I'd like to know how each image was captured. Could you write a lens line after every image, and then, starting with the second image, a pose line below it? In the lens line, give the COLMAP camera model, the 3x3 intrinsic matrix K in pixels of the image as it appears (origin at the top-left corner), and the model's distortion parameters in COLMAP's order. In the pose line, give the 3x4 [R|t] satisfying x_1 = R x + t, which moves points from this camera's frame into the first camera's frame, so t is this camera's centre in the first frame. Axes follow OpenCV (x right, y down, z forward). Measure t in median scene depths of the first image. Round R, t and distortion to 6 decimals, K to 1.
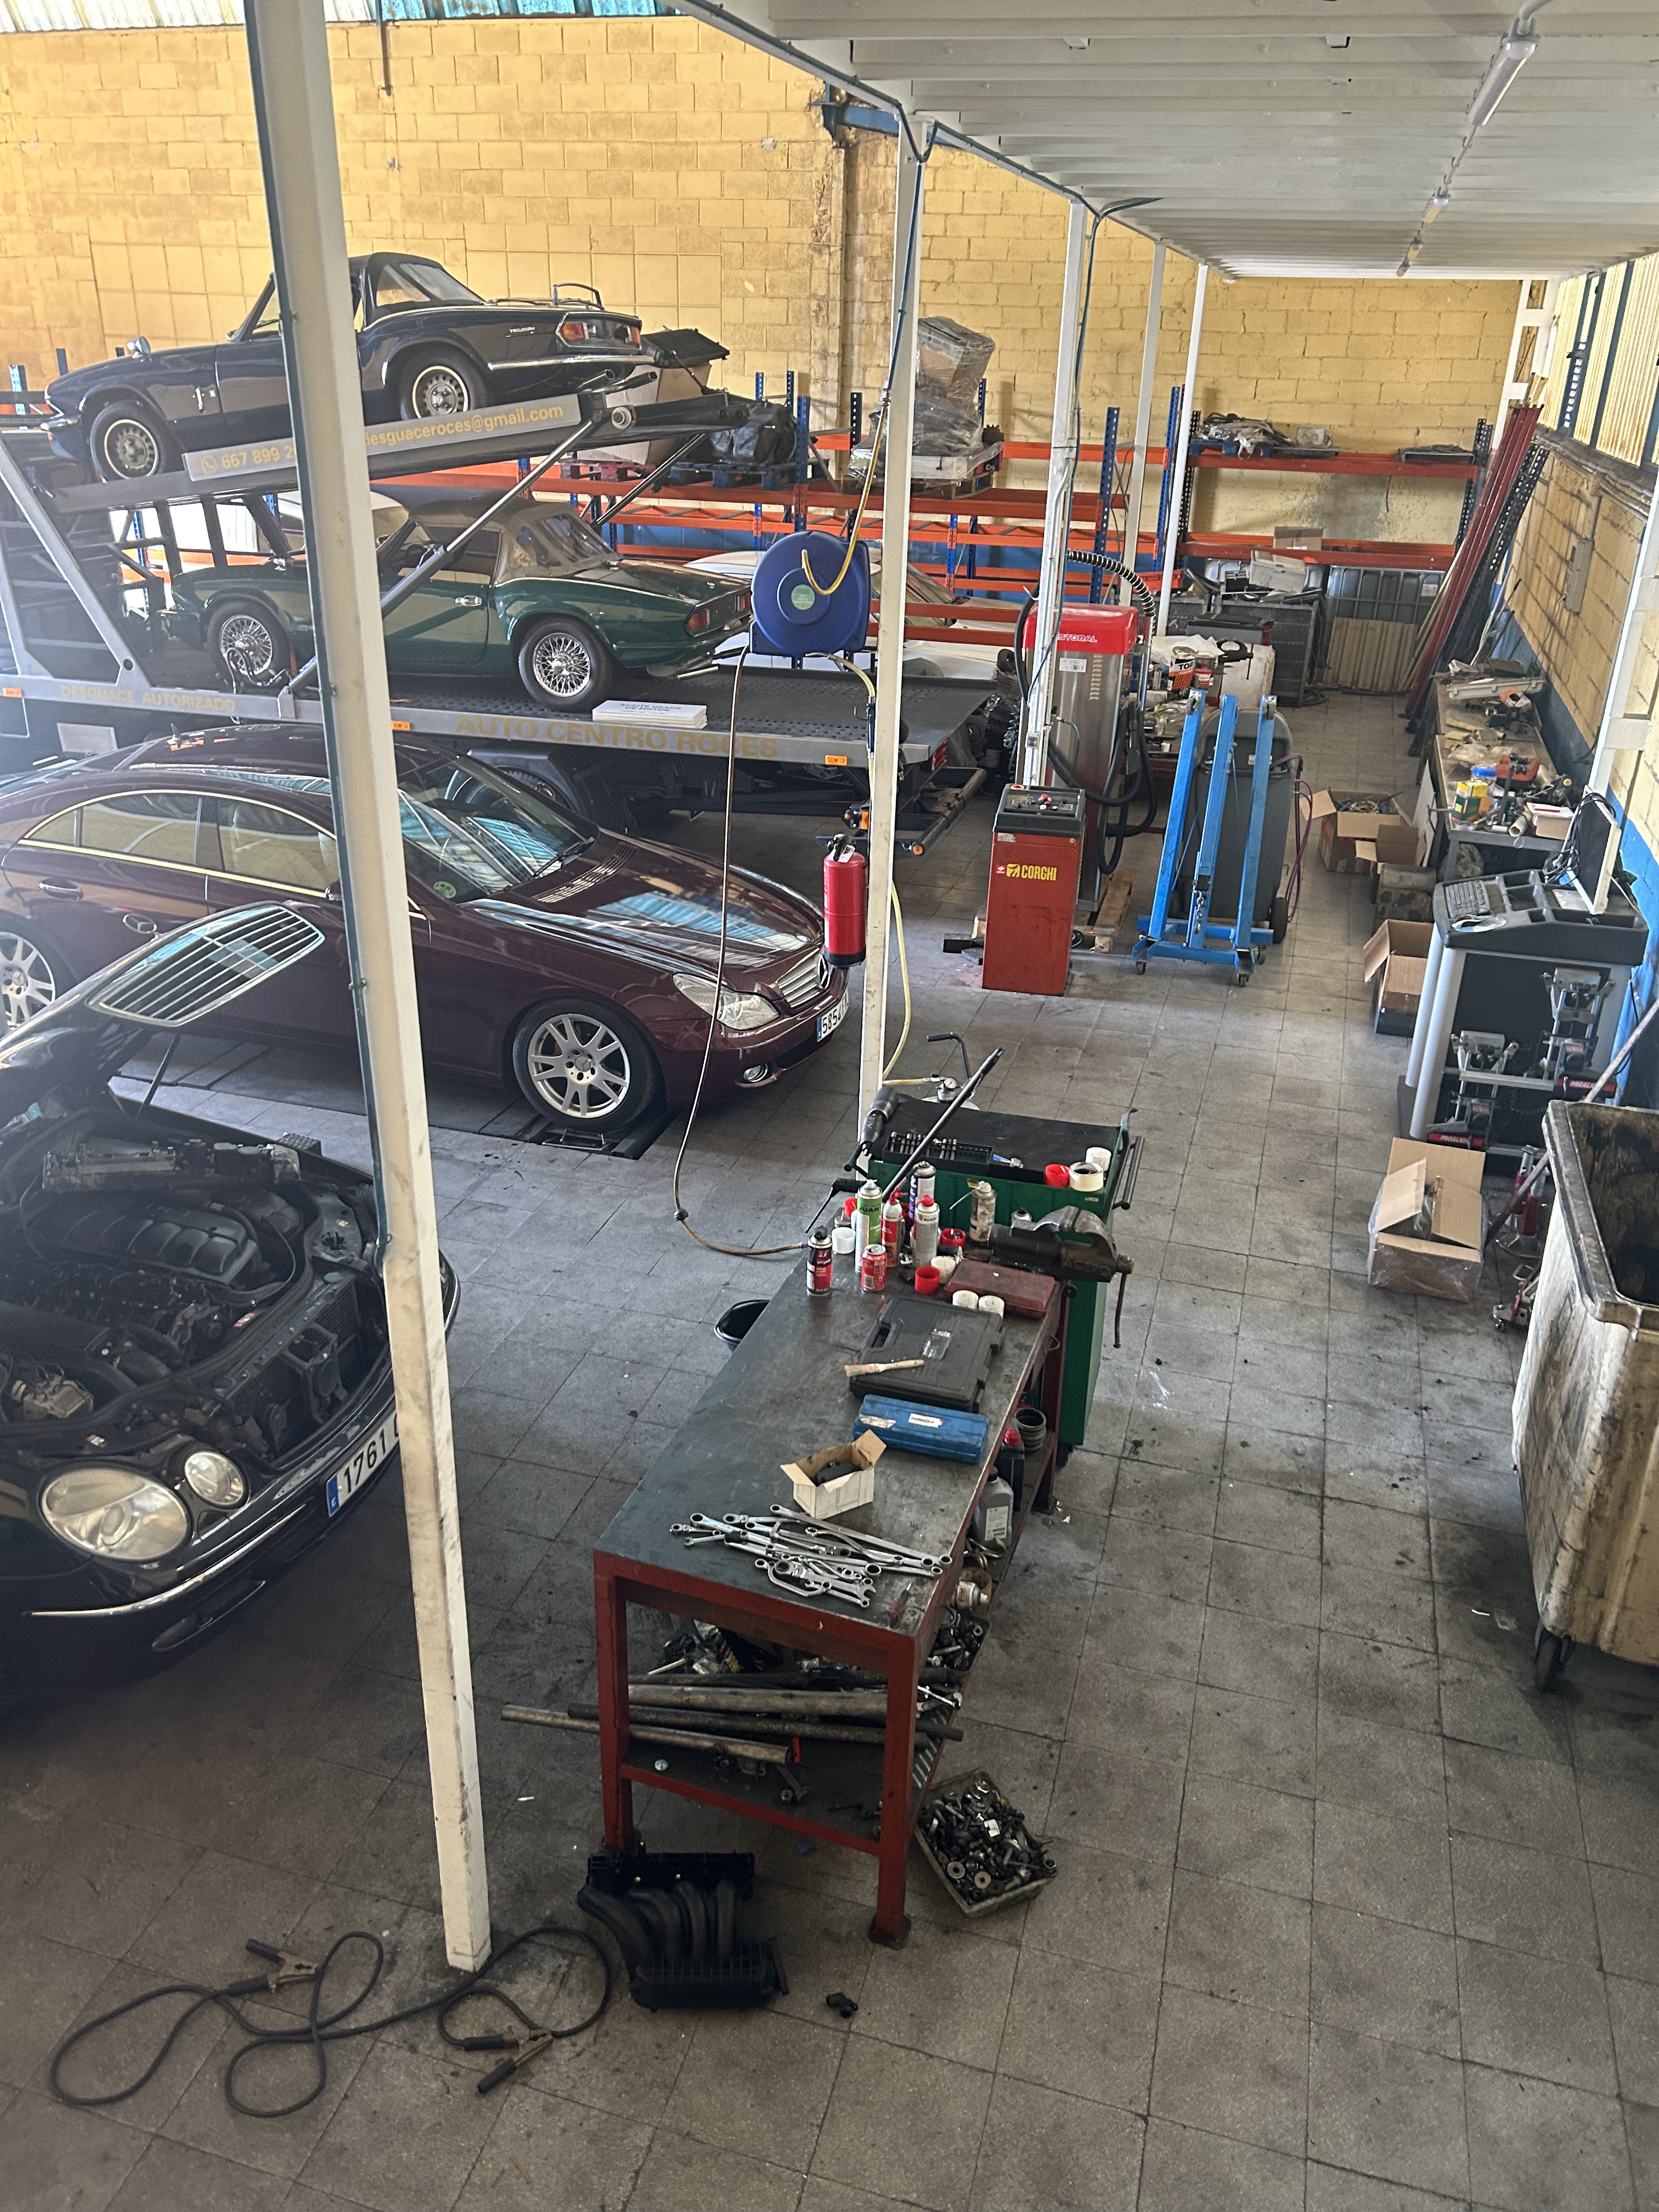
lens RADIAL K [[1687.5, 0, 826.3], [0, 1687.5, 1109.5], [0, 0, 1]] dist [0.029040, -0.039396]
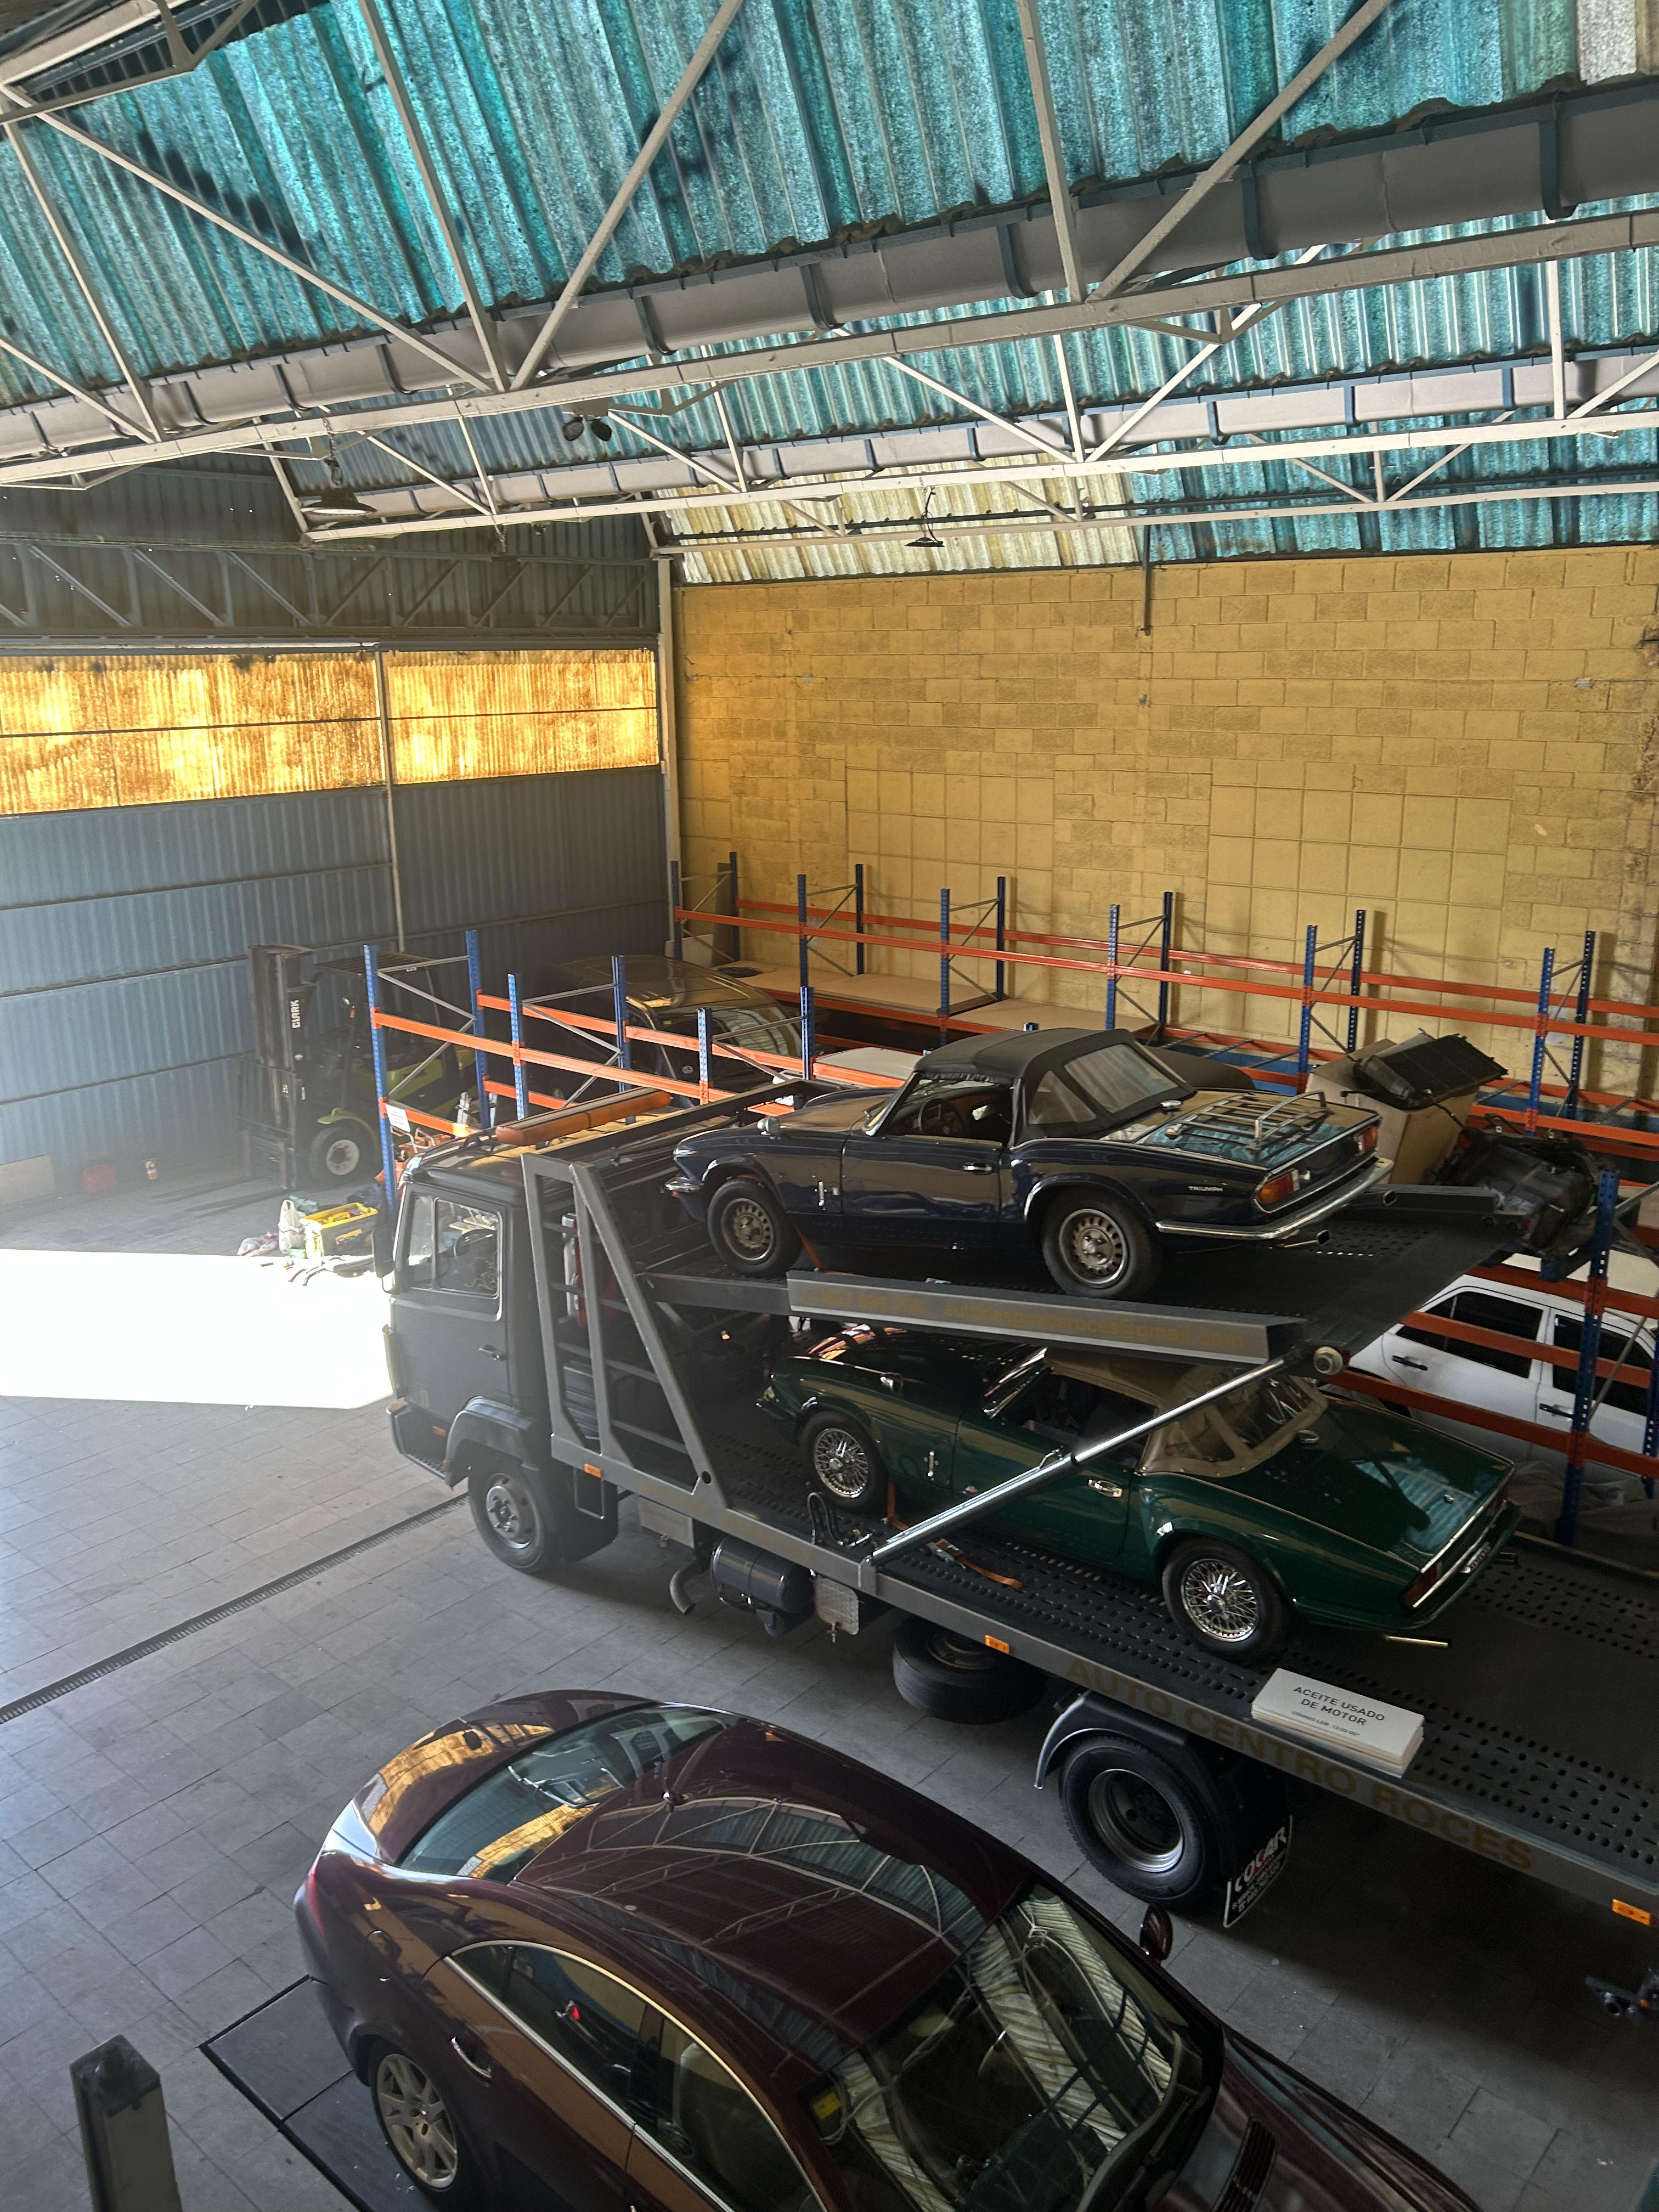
lens RADIAL K [[1687.5, 0, 830.4], [0, 1687.5, 1105.9], [0, 0, 1]] dist [0.029040, -0.039396]
pose [[0.909261, 0.074104, -0.409576, -0.013581], [-0.140150, 0.981071, -0.133631, -0.193023], [0.391921, 0.178907, 0.902436, 0.130265]]
